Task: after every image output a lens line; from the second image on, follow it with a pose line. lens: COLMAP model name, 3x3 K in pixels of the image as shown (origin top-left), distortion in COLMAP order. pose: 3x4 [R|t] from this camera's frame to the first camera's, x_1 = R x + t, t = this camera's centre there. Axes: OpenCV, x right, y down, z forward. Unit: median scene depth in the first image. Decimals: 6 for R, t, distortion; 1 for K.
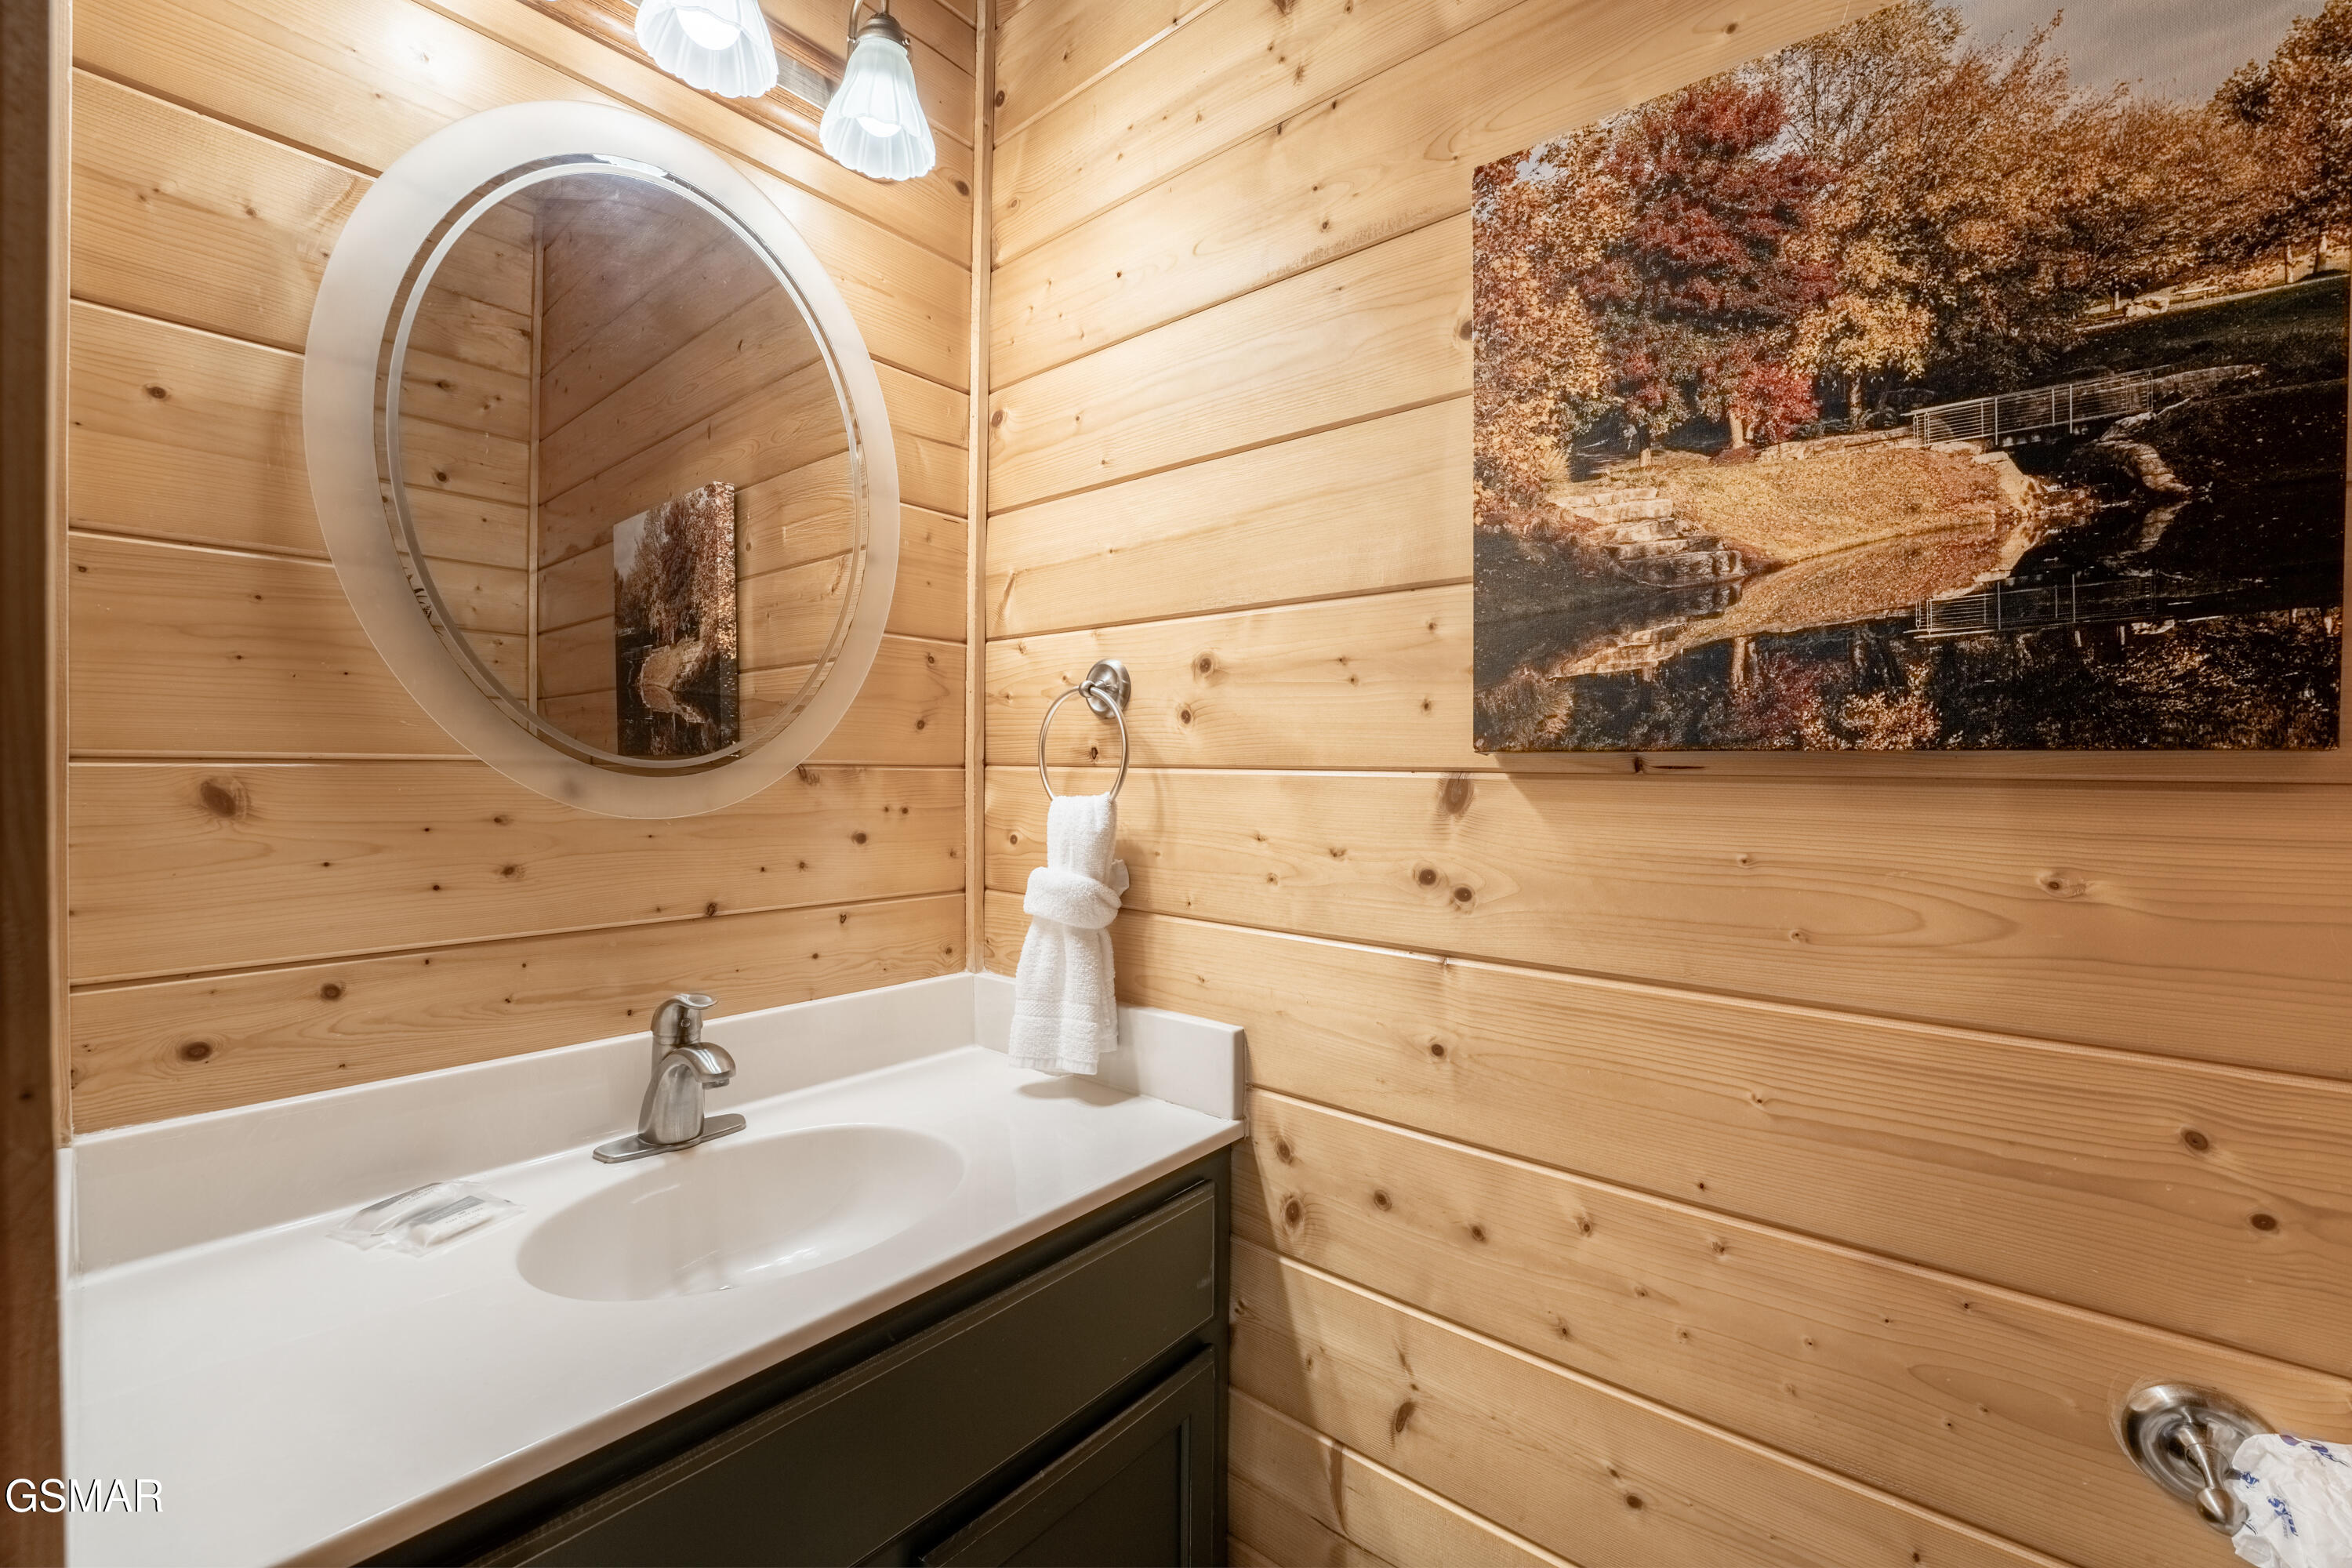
lens RADIAL K [[953.1, 0, 1170.9], [0, 953.1, 783.0], [0, 0, 1]] dist [-0.029735, 0.003018]
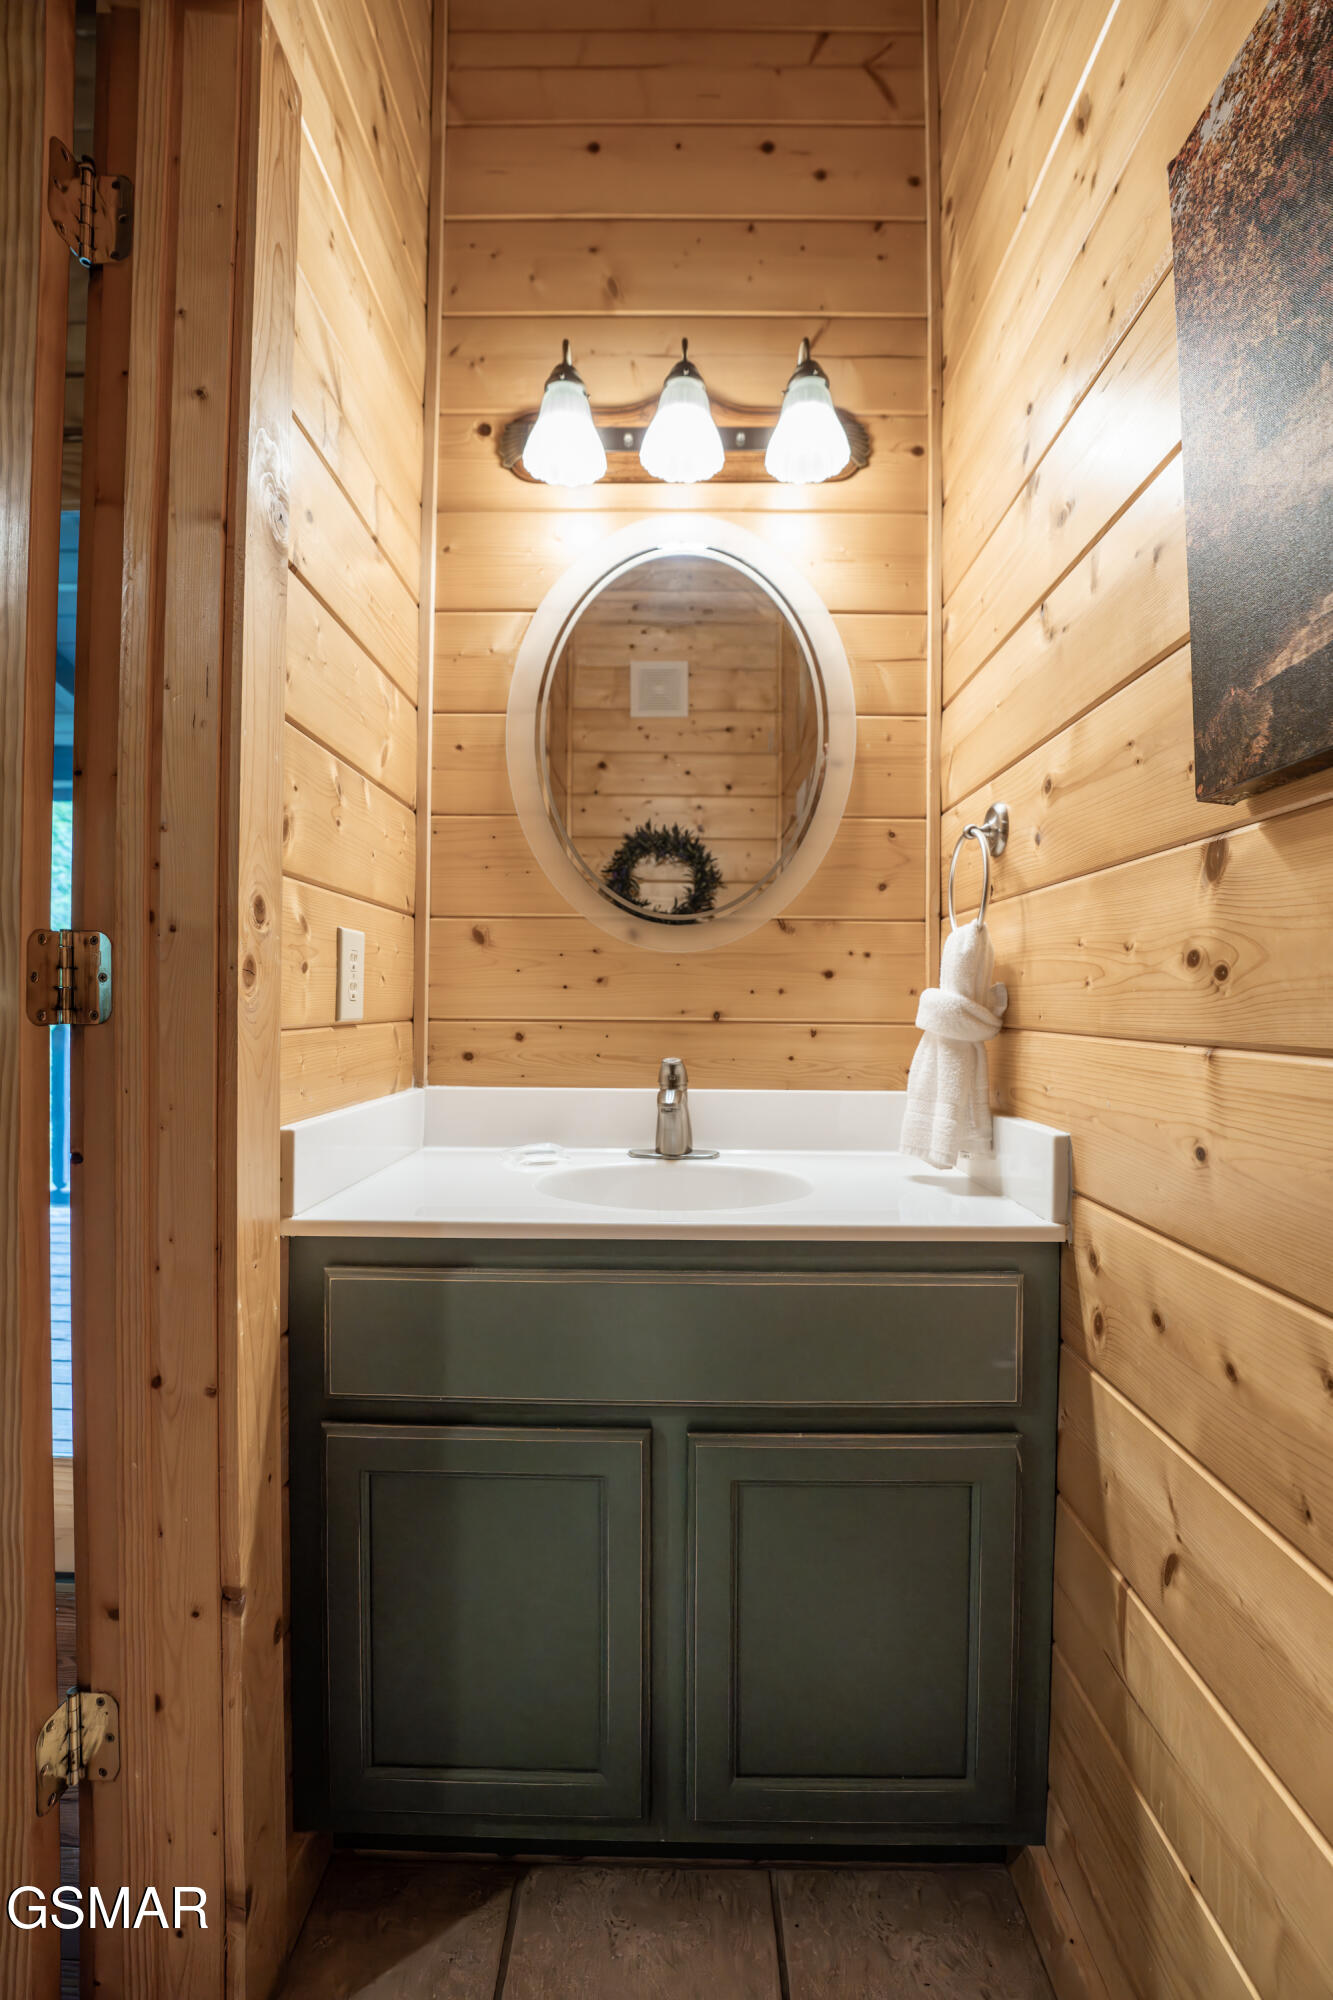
lens RADIAL K [[810.5, 0, 669.0], [0, 810.5, 1001.4], [0, 0, 1]] dist [-0.029735, 0.003018]
pose [[0.638543, -0.005399, -0.769567, 0.462391], [-0.014125, 0.999725, -0.018734, 0.138731], [0.769456, 0.022833, 0.638291, 0.126943]]
